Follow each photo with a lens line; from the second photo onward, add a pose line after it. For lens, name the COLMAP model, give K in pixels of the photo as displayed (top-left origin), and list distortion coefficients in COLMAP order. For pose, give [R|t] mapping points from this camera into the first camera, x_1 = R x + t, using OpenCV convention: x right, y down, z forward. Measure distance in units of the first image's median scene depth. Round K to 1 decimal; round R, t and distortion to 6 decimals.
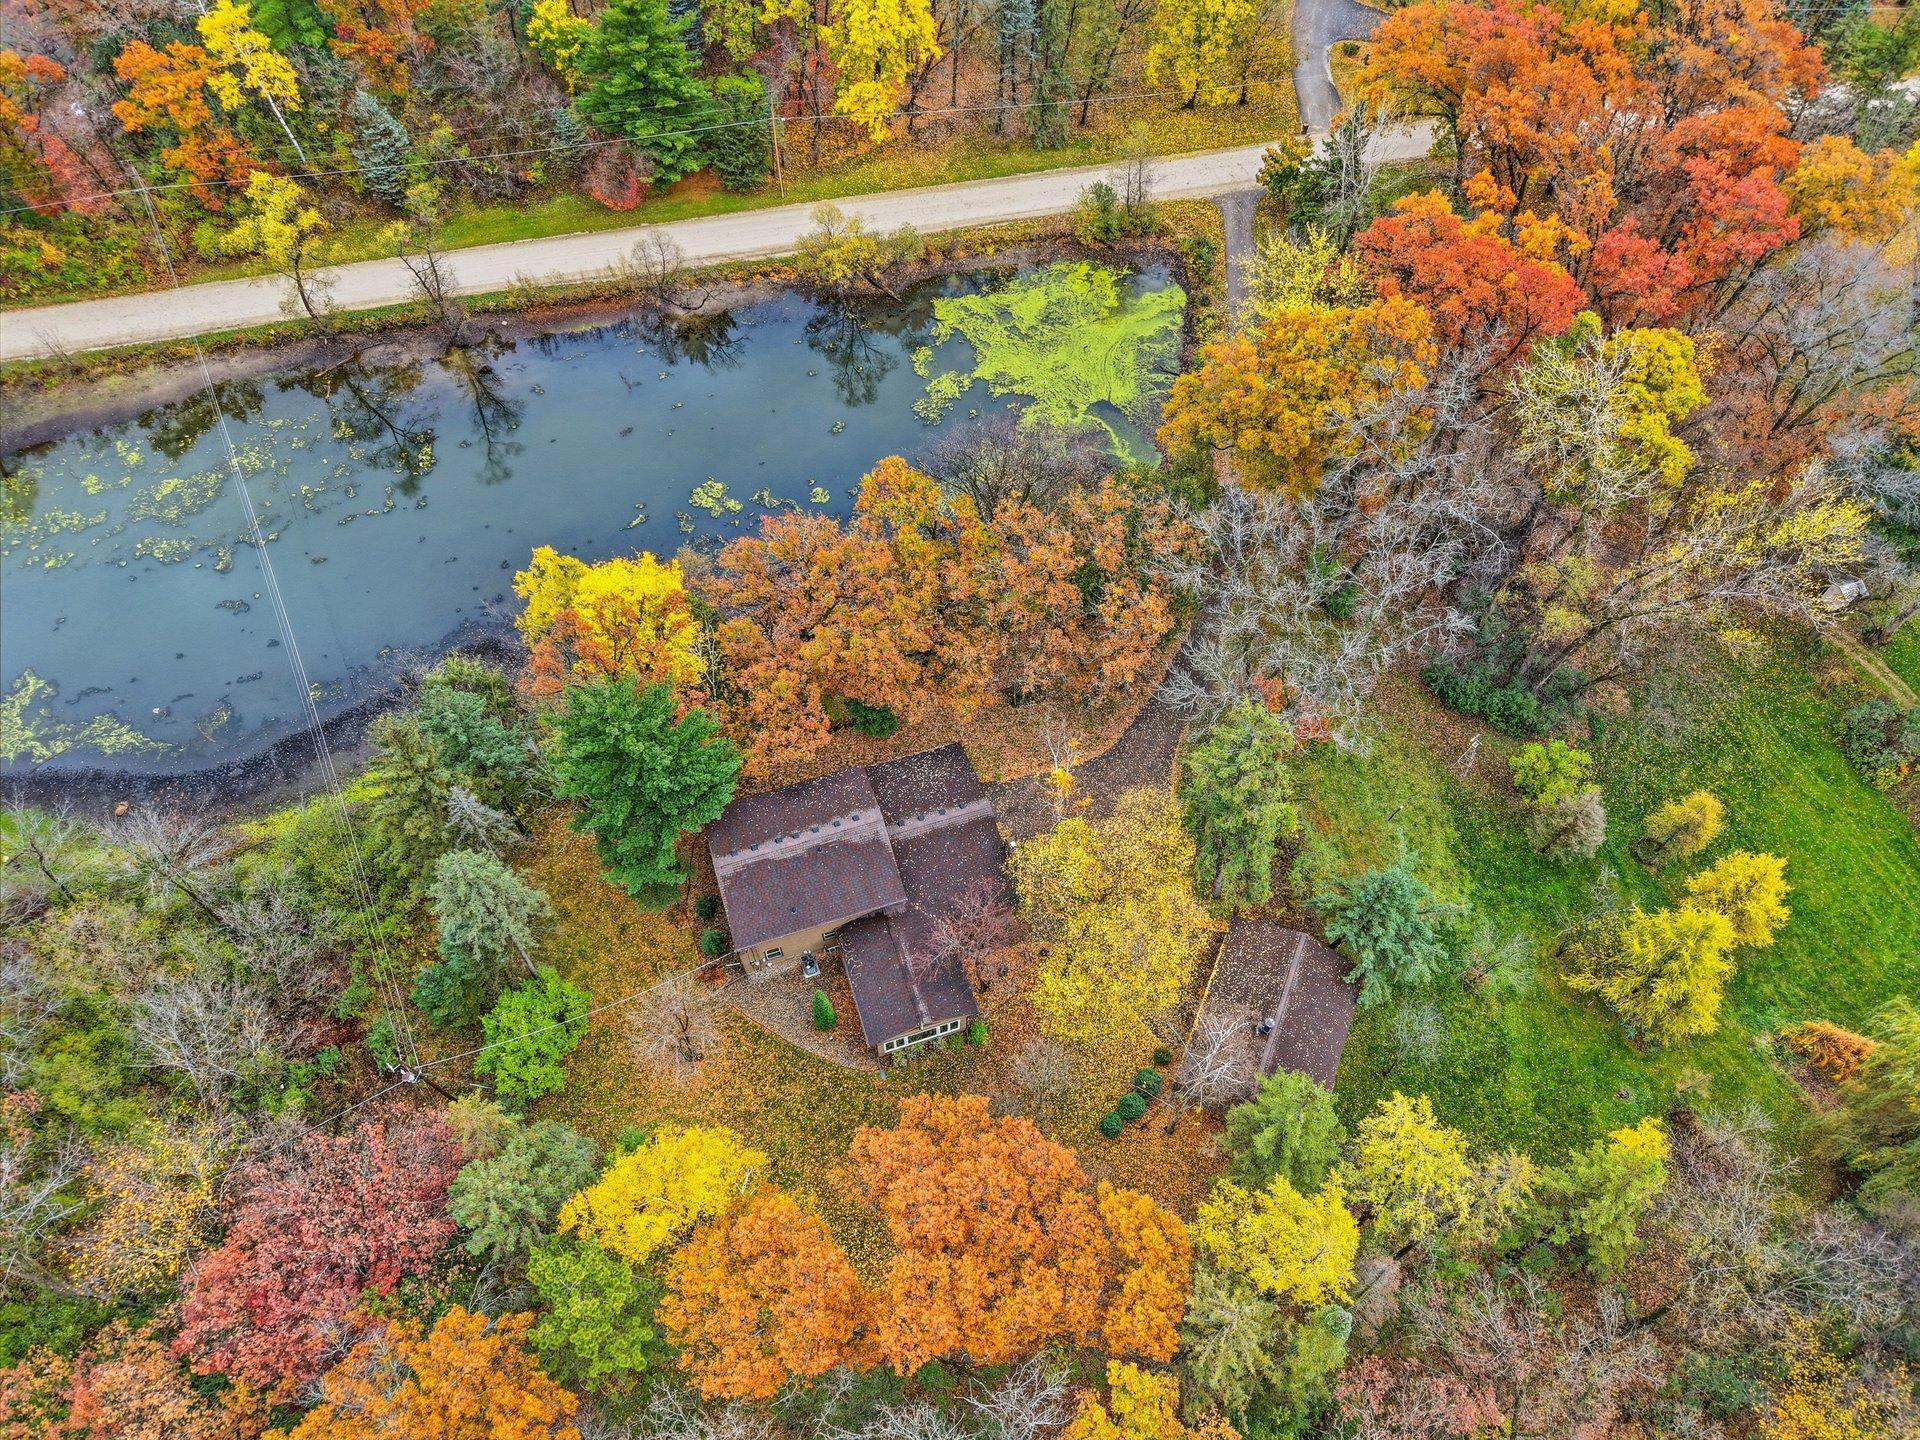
lens RADIAL K [[1285.5, 0, 957.5], [0, 1285.5, 715.9], [0, 0, 1]] dist [0.053846, -0.049359]
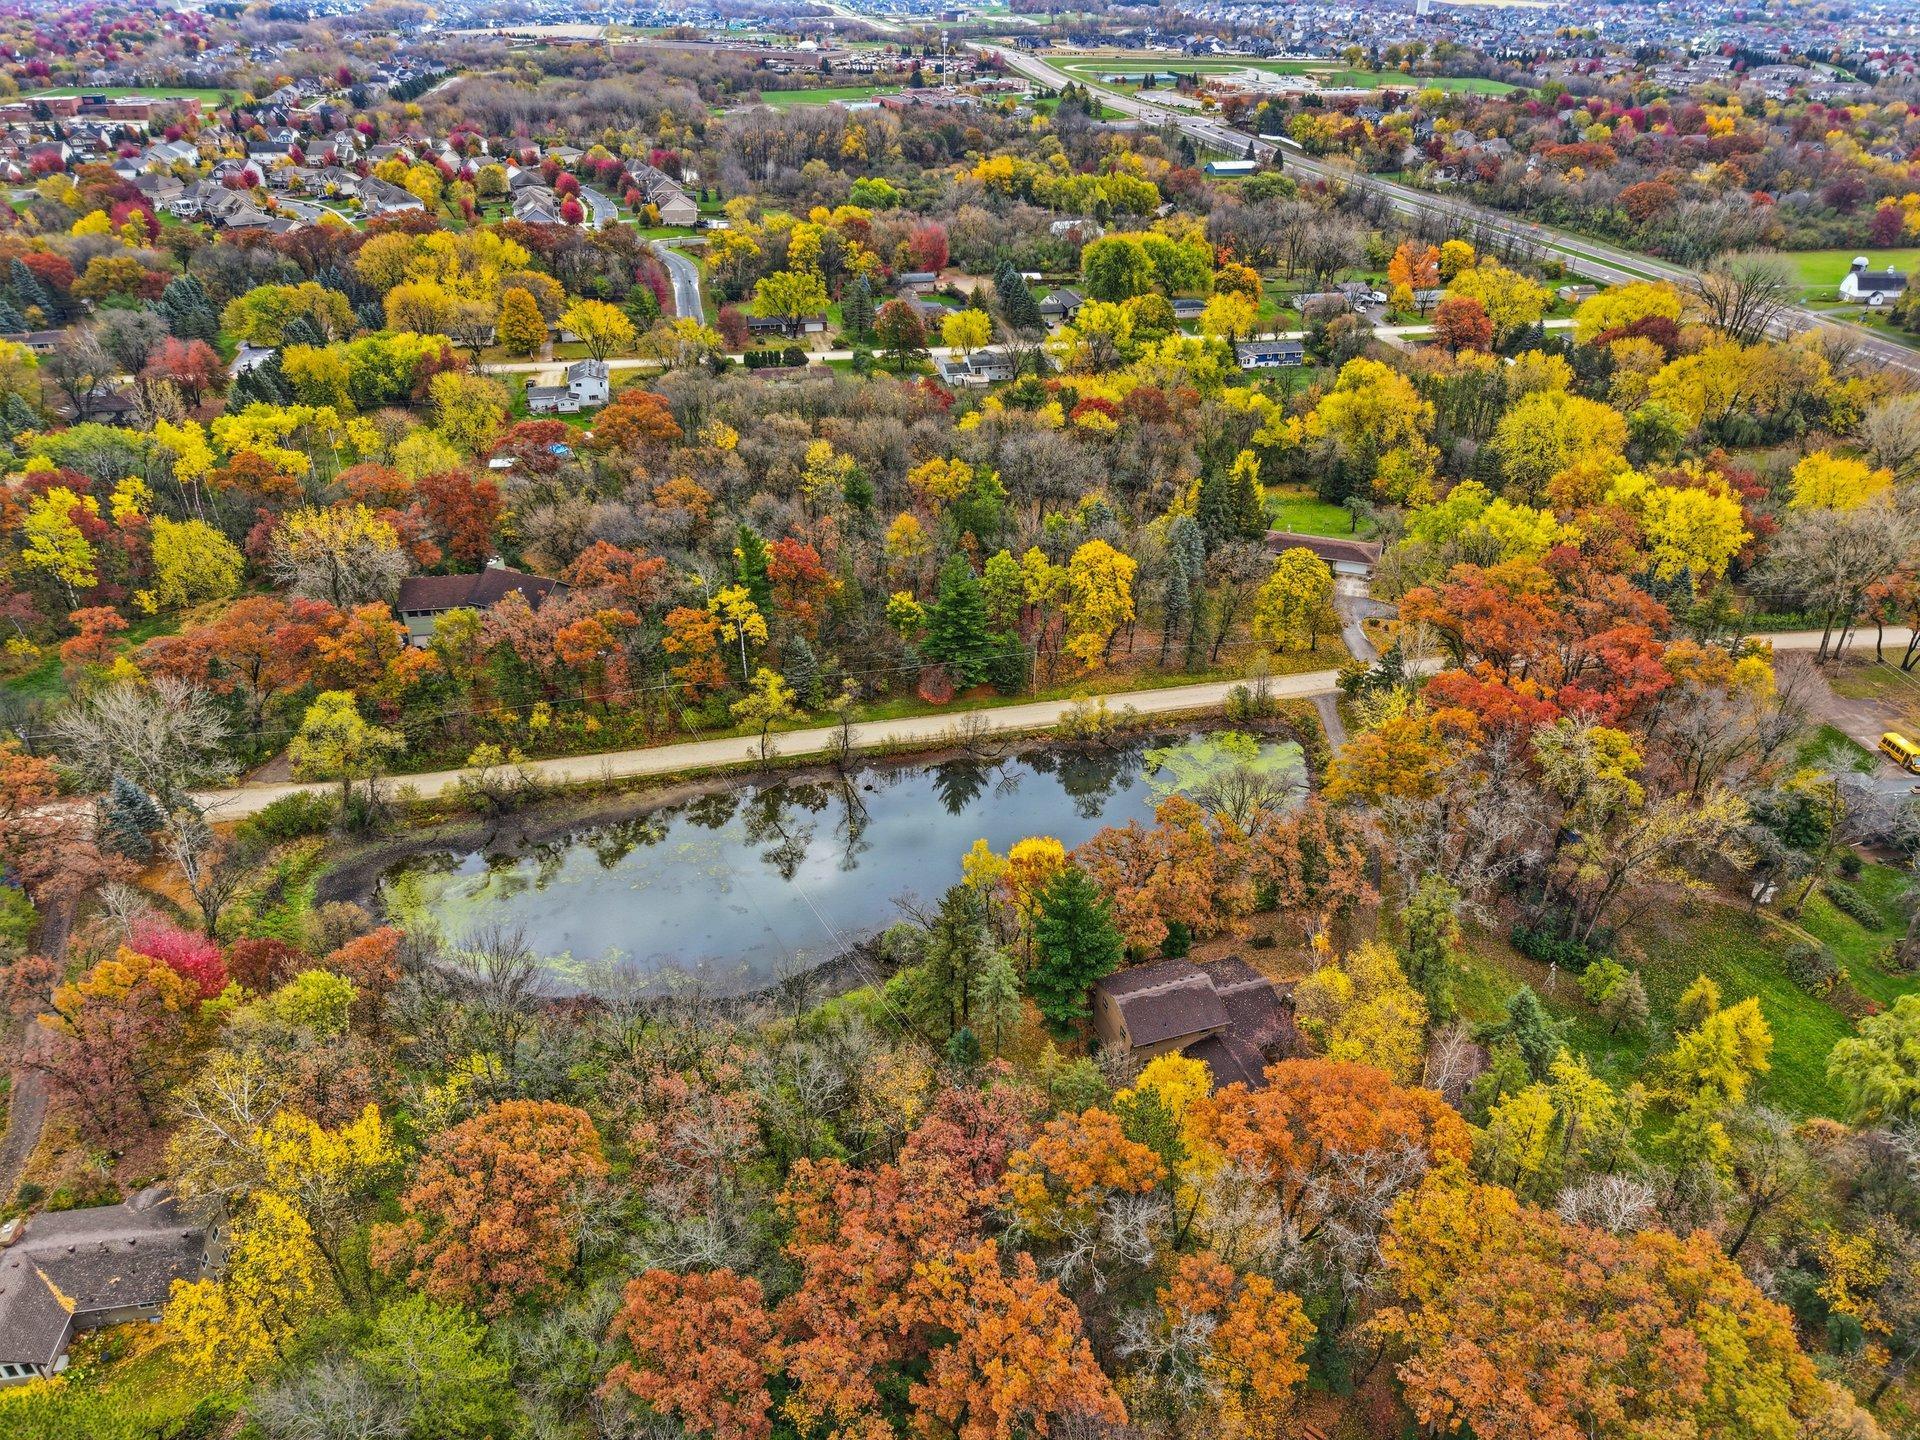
lens RADIAL K [[1285.5, 0, 969.2], [0, 1285.5, 716.1], [0, 0, 1]] dist [0.053846, -0.049359]
pose [[0.999844, -0.005836, 0.016658, -0.253746], [0.012723, 0.892442, -0.450982, 0.340490], [-0.012234, 0.451124, 0.892378, -0.405213]]
